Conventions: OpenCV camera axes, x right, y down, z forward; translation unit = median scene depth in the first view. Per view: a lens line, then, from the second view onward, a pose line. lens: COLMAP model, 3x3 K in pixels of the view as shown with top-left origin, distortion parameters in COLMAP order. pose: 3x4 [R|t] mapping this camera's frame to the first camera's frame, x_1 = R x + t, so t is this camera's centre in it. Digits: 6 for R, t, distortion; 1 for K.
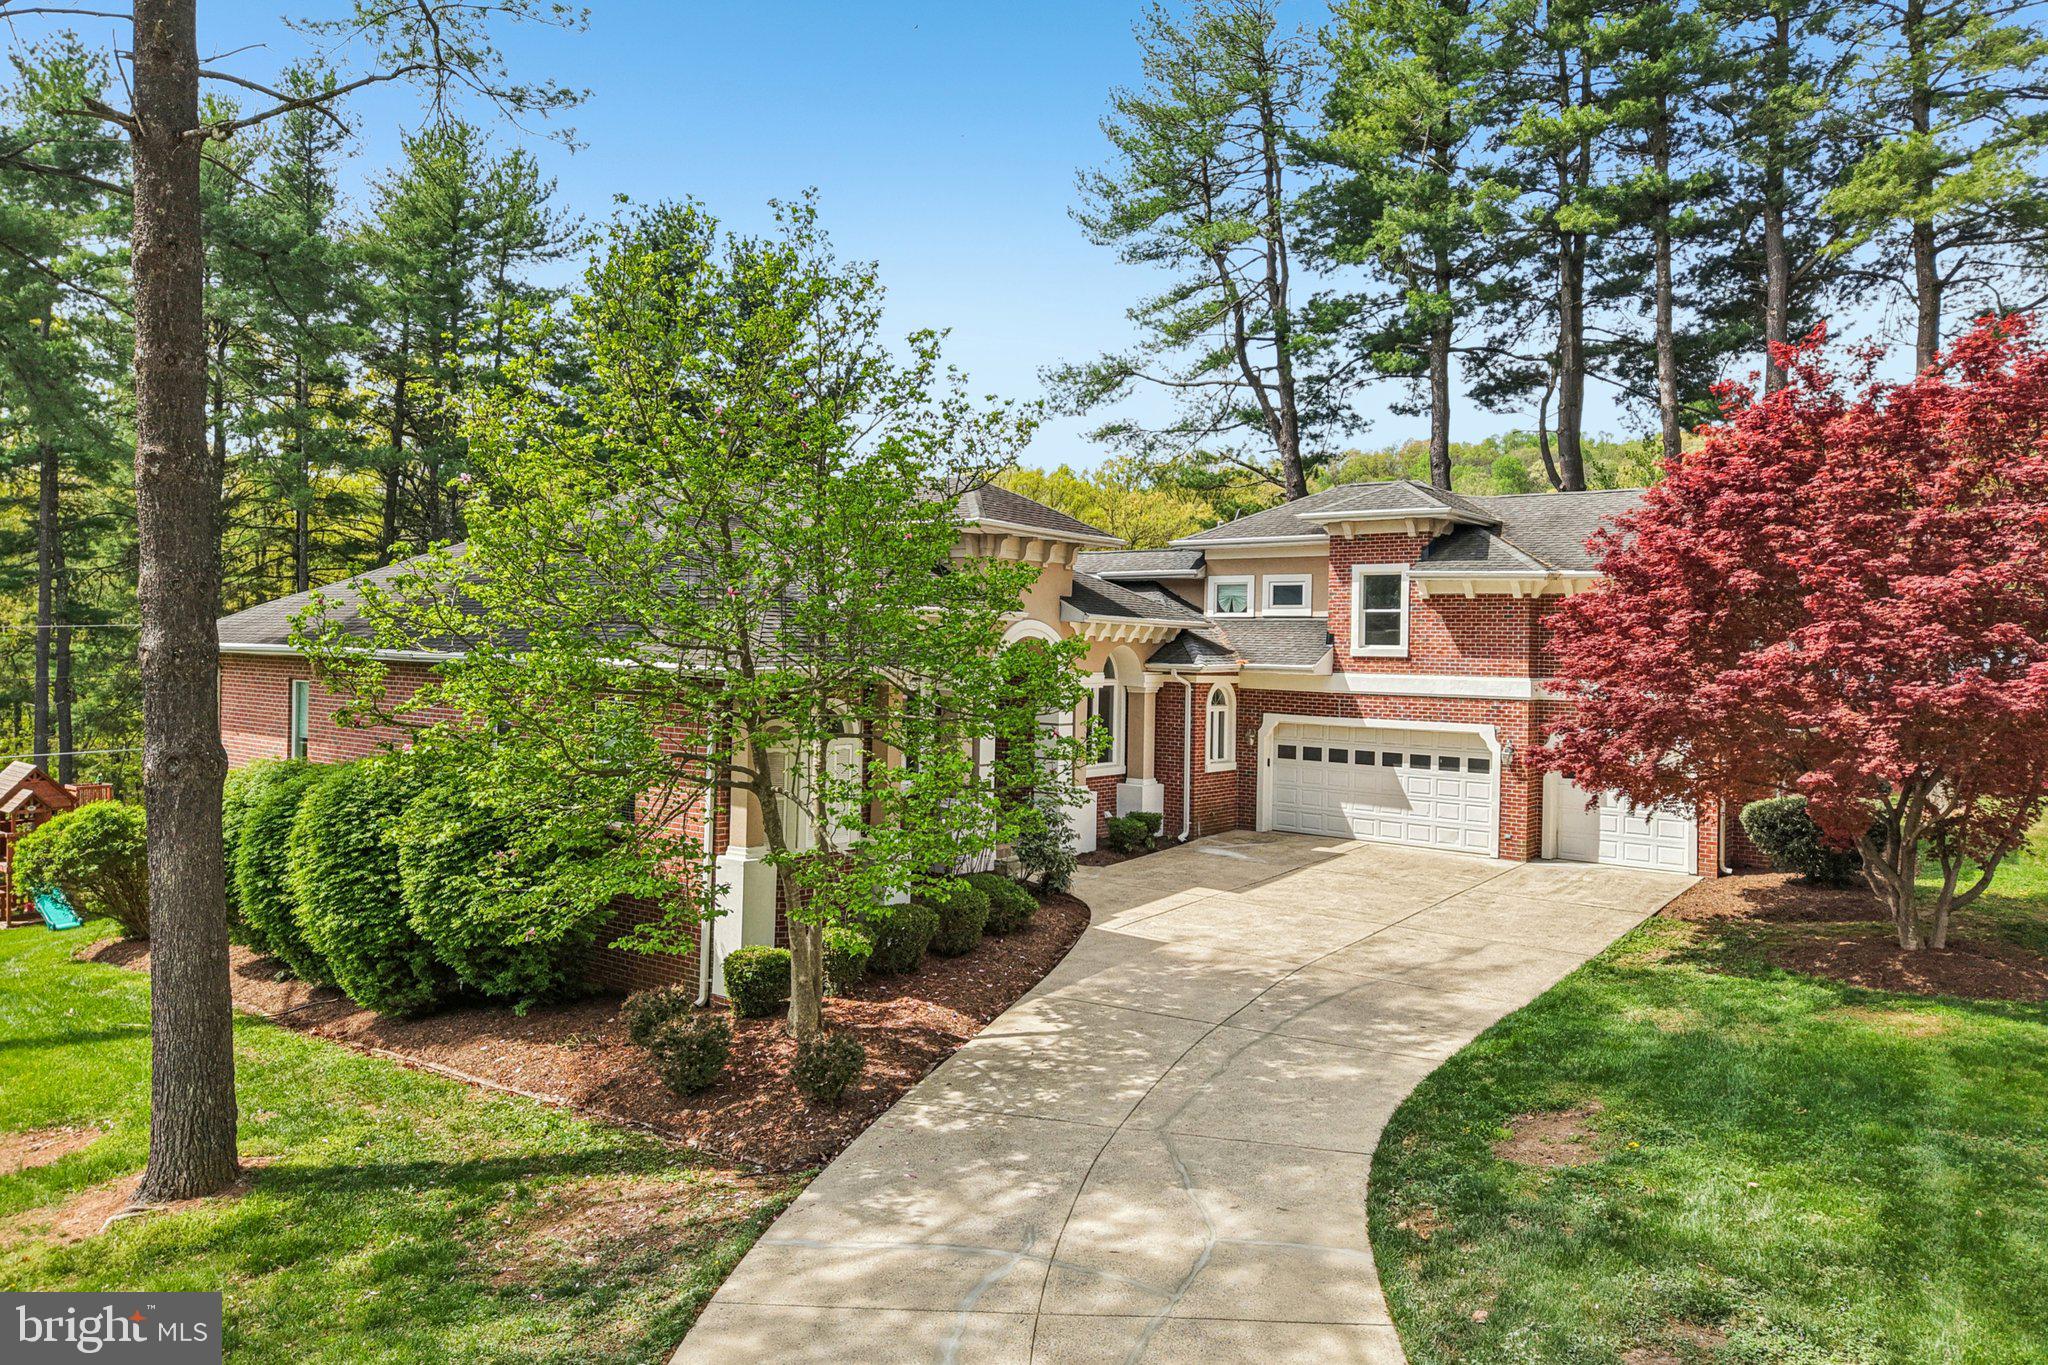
lens RADIAL K [[1386.1, 0, 1025.3], [0, 1386.1, 617.1], [0, 0, 1]] dist [0.005913, -0.002053]
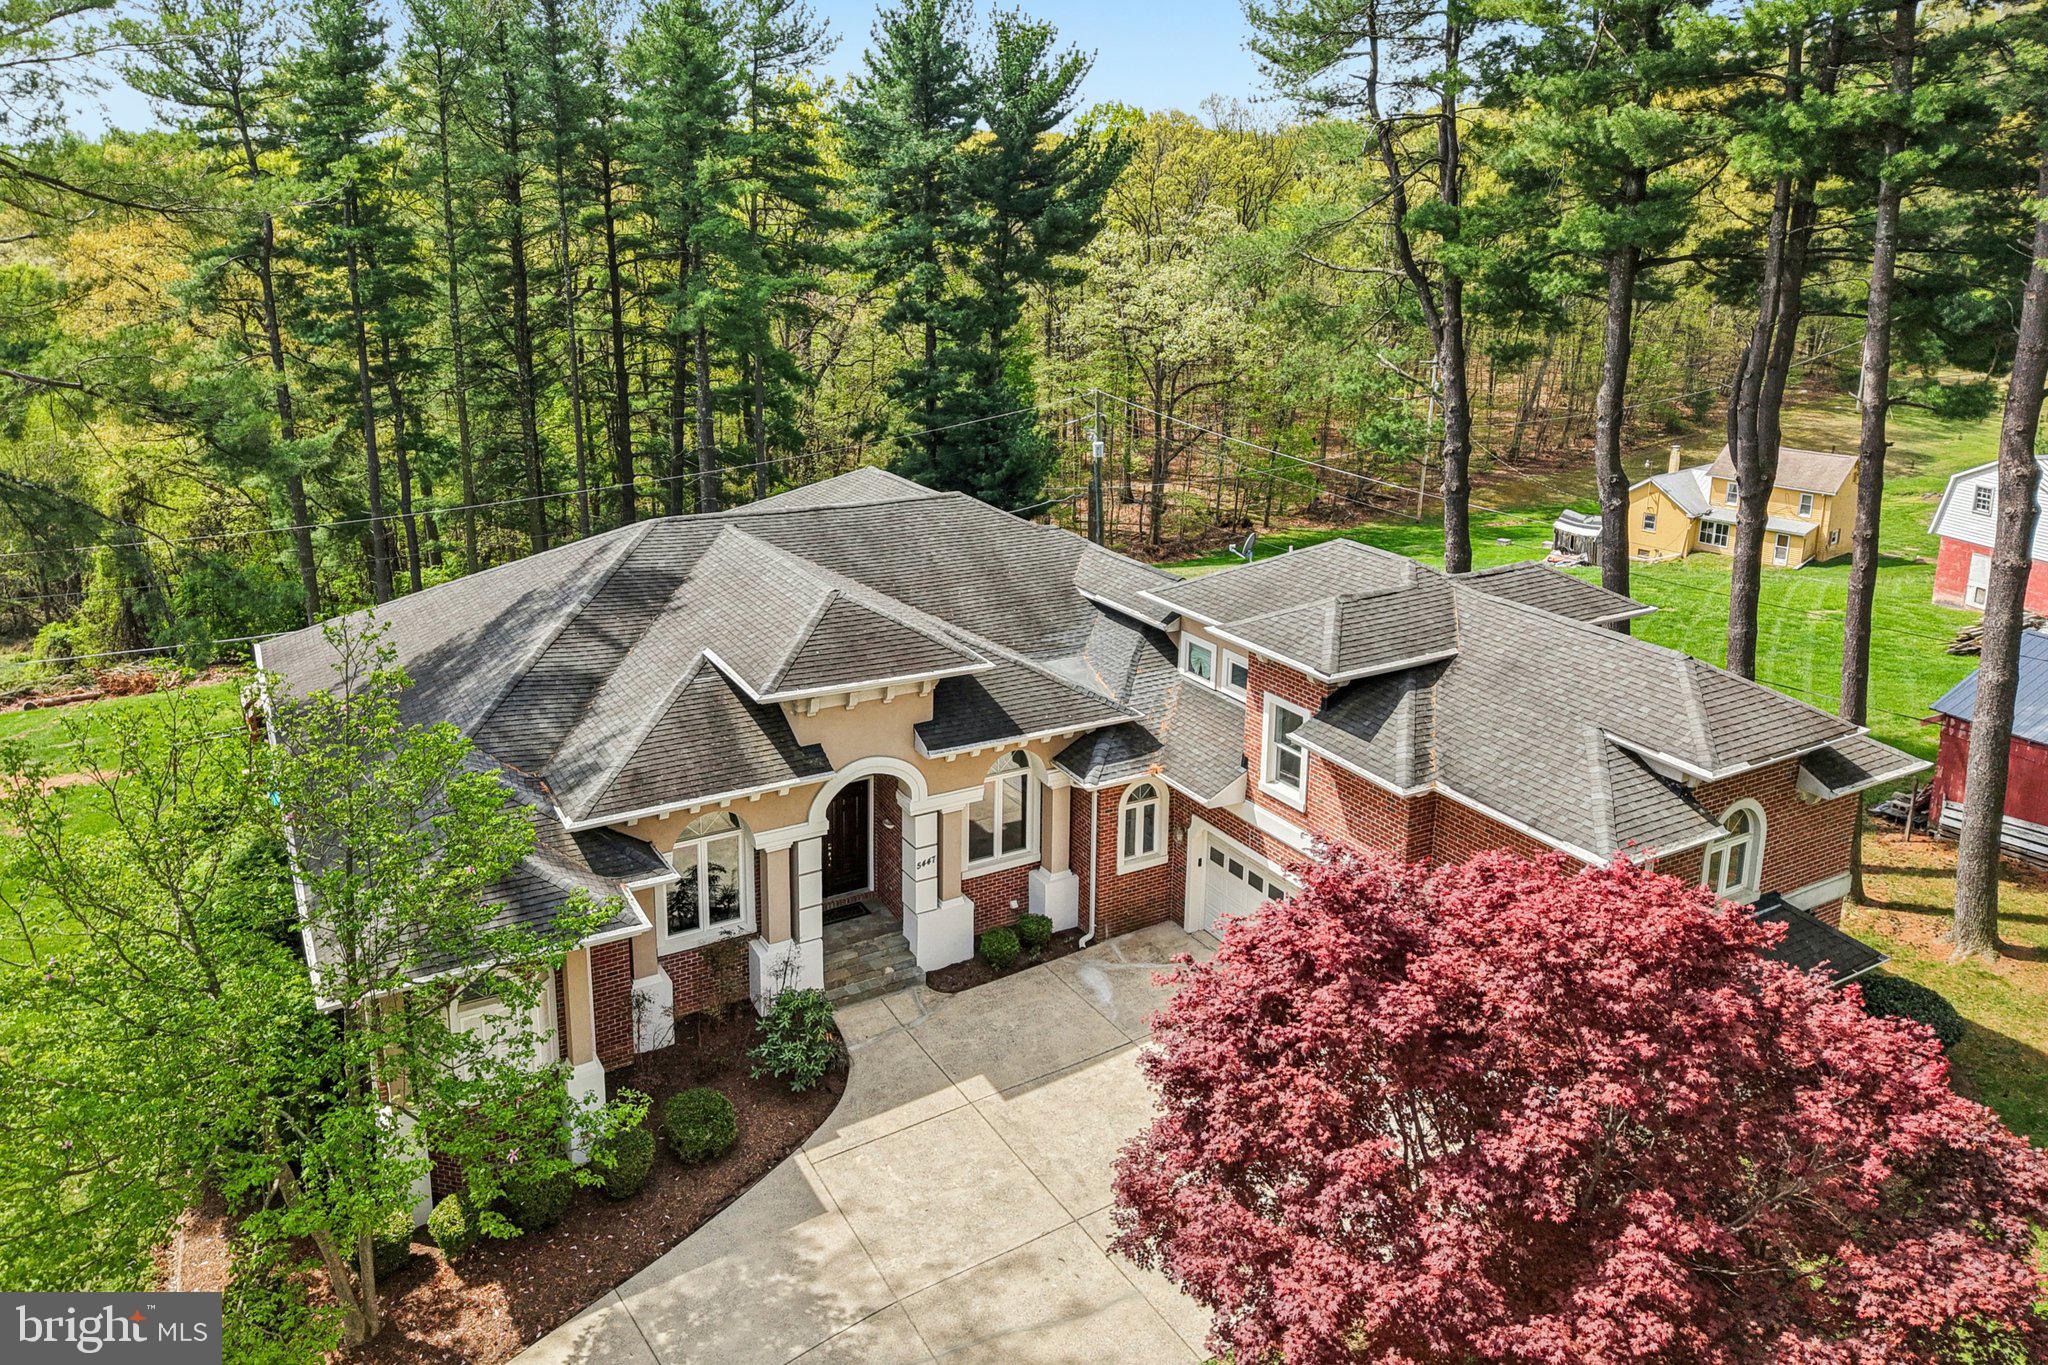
lens RADIAL K [[1418.8, 0, 1016.6], [0, 1418.8, 523.2], [0, 0, 1]] dist [0.003035, 0.002019]
pose [[0.929832, 0.065736, -0.362066, 0.405286], [0.015644, 0.975964, 0.217368, -0.335857], [0.367652, -0.207779, 0.906454, 0.154122]]
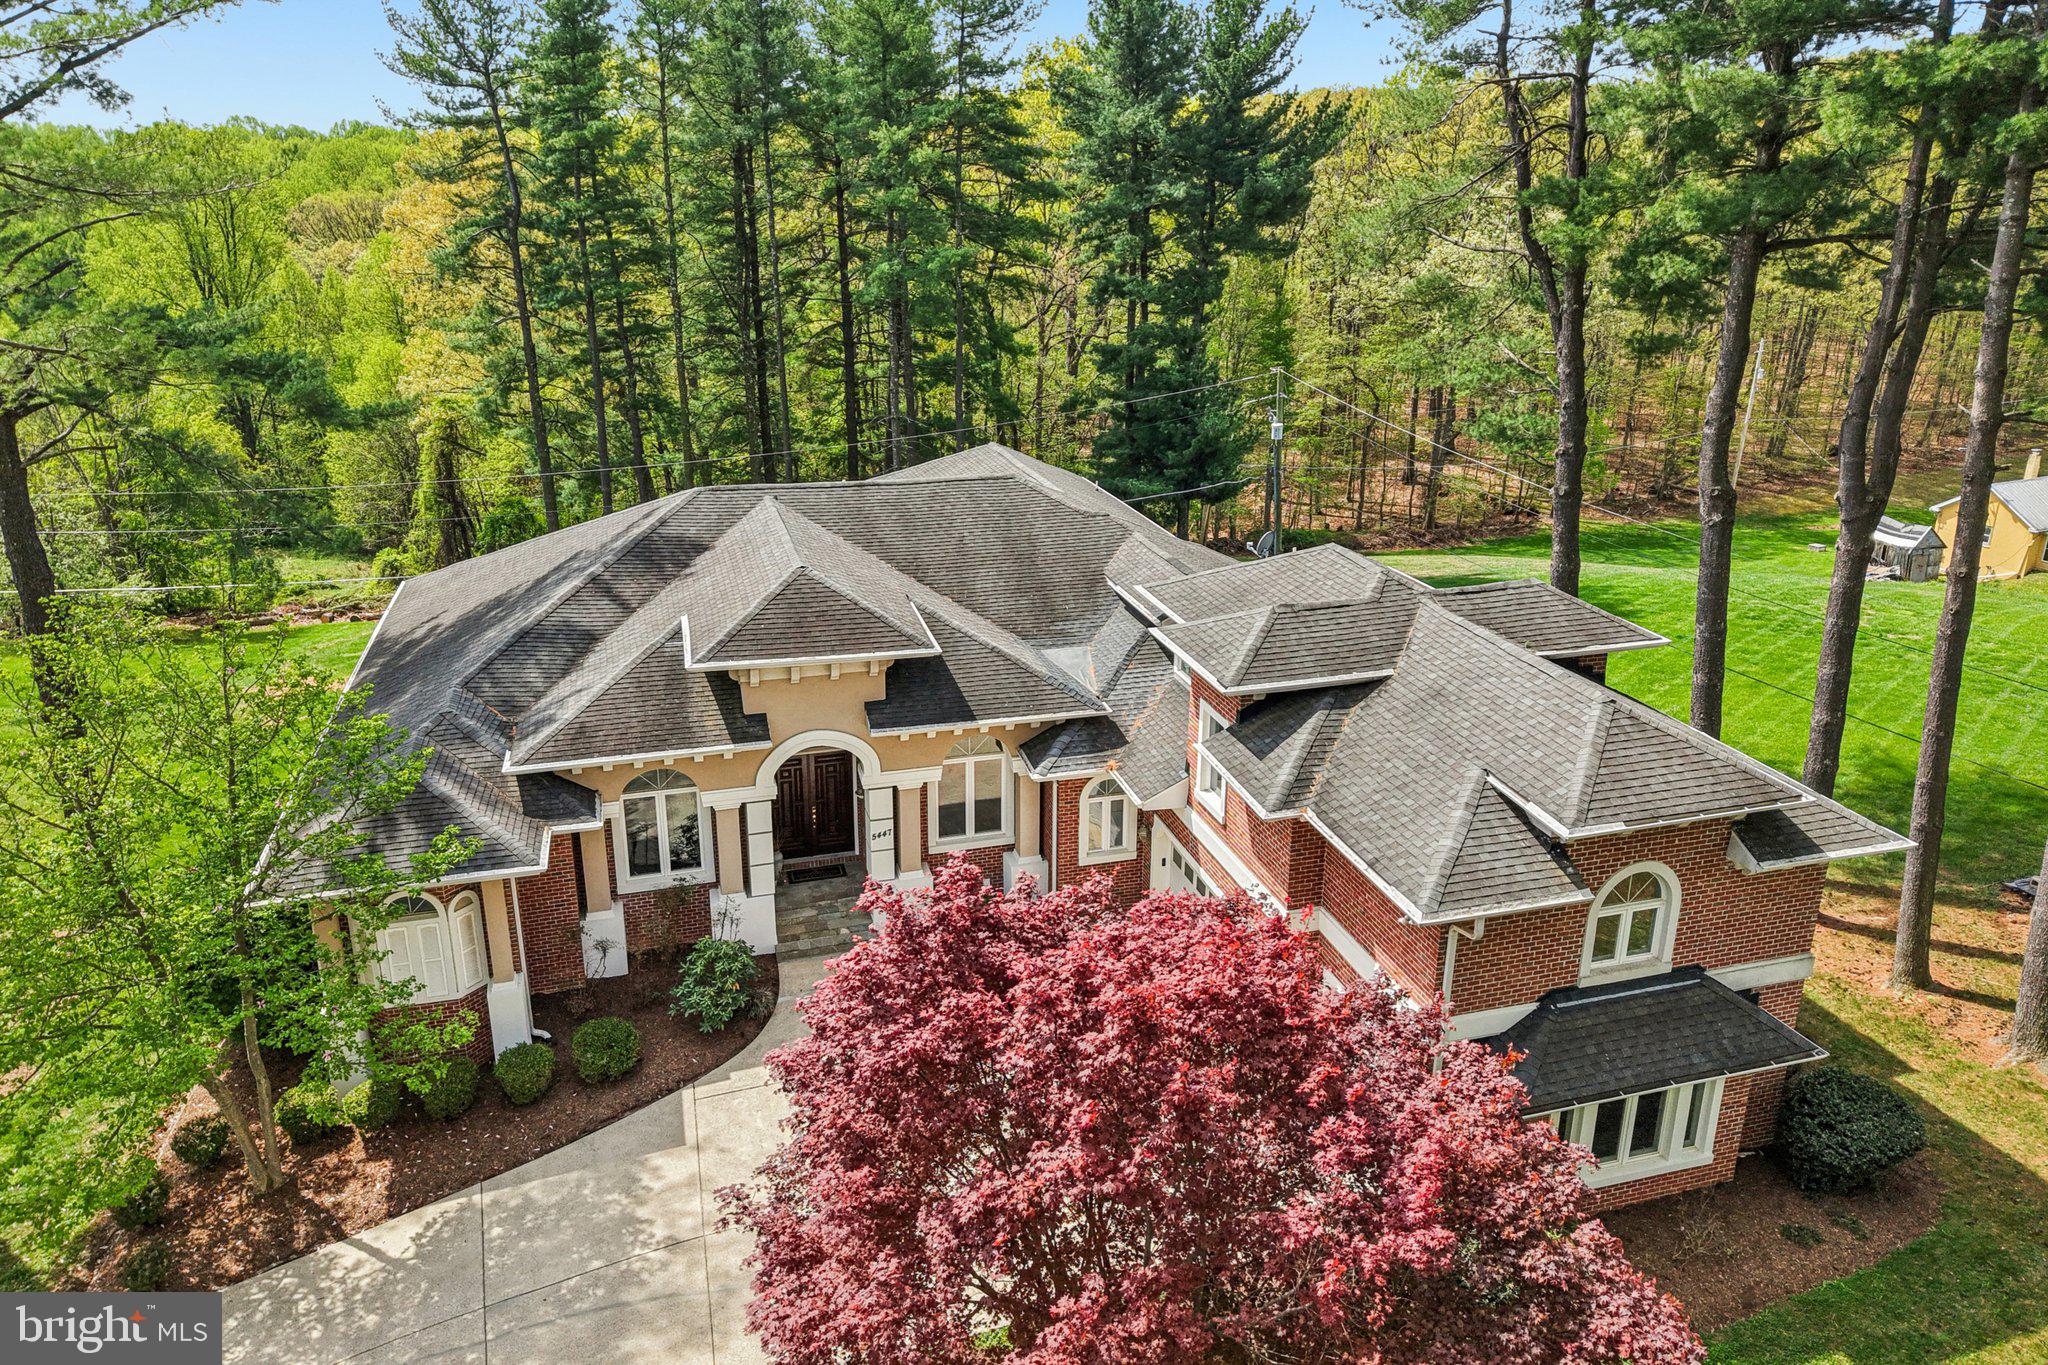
lens RADIAL K [[1386.1, 0, 1025.3], [0, 1386.1, 617.1], [0, 0, 1]] dist [0.005913, -0.002053]
pose [[0.816060, 0.158084, -0.555928, 0.607555], [0.020252, 0.953455, 0.300854, -0.339222], [0.577613, -0.256773, 0.774875, 0.294548]]
